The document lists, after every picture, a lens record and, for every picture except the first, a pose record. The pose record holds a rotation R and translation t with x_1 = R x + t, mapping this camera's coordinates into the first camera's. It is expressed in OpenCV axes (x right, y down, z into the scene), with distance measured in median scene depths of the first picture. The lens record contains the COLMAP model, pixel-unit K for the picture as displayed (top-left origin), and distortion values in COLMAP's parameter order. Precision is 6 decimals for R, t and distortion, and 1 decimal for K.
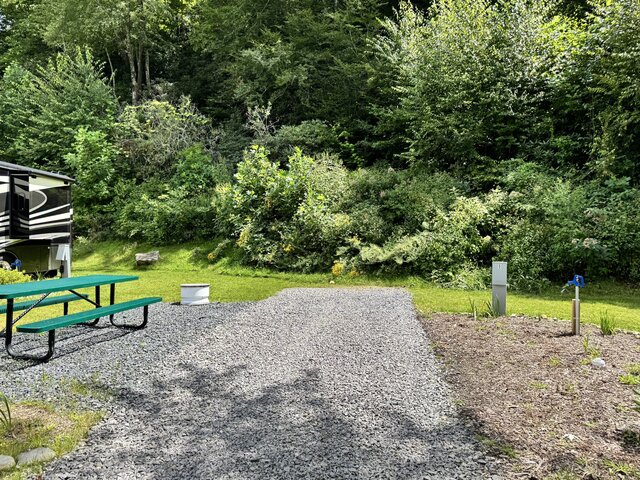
lens RADIAL K [[448.1, 0, 320.1], [0, 448.1, 242.3], [0, 0, 1]] dist [0.056717, -0.065456]
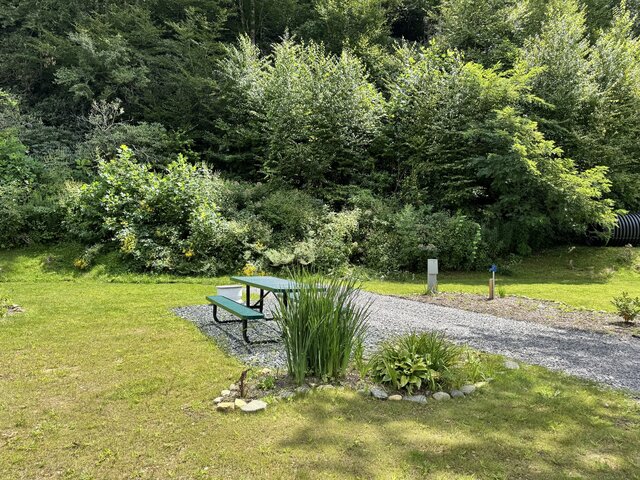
lens RADIAL K [[448.1, 0, 320.1], [0, 448.1, 235.3], [0, 0, 1]] dist [0.056717, -0.065456]
pose [[0.796694, 0.012684, 0.604250, -0.423268], [0.003246, 0.999676, -0.025264, -0.000962], [-0.604375, 0.022089, 0.796394, -0.003345]]
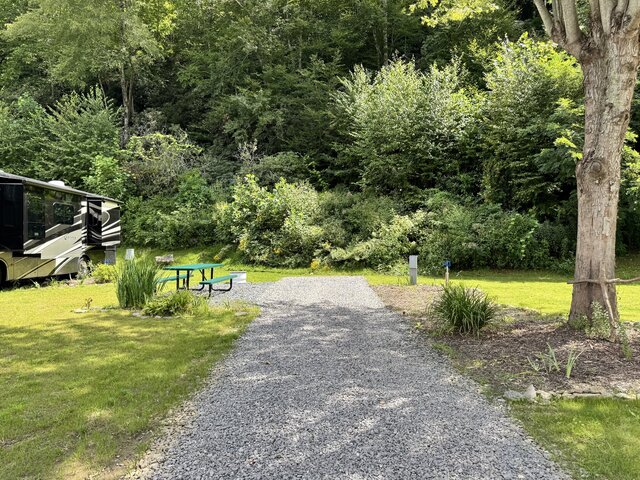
lens RADIAL K [[448.1, 0, 323.3], [0, 448.1, 243.6], [0, 0, 1]] dist [0.056717, -0.065456]
pose [[0.993292, -0.005822, 0.115489, -0.085977], [0.007023, 0.999925, -0.009995, 0.004986], [-0.115423, 0.010739, 0.993258, -0.375795]]
